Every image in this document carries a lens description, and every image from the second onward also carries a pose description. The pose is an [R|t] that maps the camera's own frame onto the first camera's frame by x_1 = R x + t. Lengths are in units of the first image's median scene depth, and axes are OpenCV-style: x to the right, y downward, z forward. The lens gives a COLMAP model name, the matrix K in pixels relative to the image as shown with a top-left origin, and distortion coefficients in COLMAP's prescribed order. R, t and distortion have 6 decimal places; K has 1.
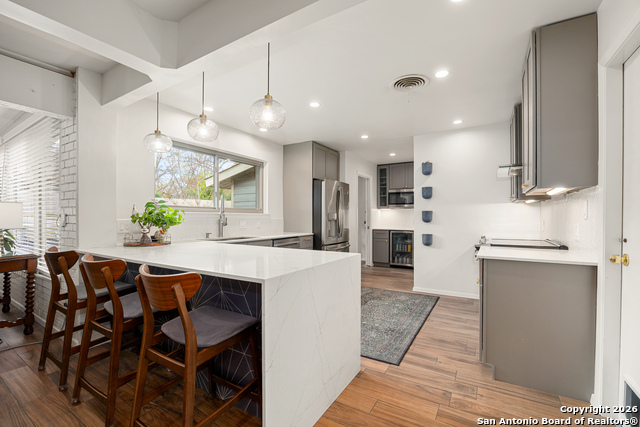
lens RADIAL K [[277.6, 0, 320.0], [0, 277.6, 213.5], [0, 0, 1]] dist [0.000759, 0.000038]
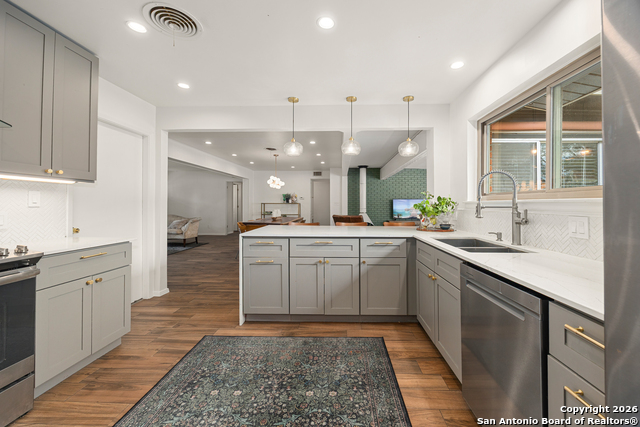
lens RADIAL K [[255.4, 0, 331.8], [0, 255.4, 199.6], [0, 0, 1]] dist [0.000360, 0.000048]
pose [[-0.867576, -0.013168, -0.497131, 0.274757], [0.000468, 0.999627, -0.027295, 0.013344], [0.497305, -0.023913, -0.867246, 1.671361]]
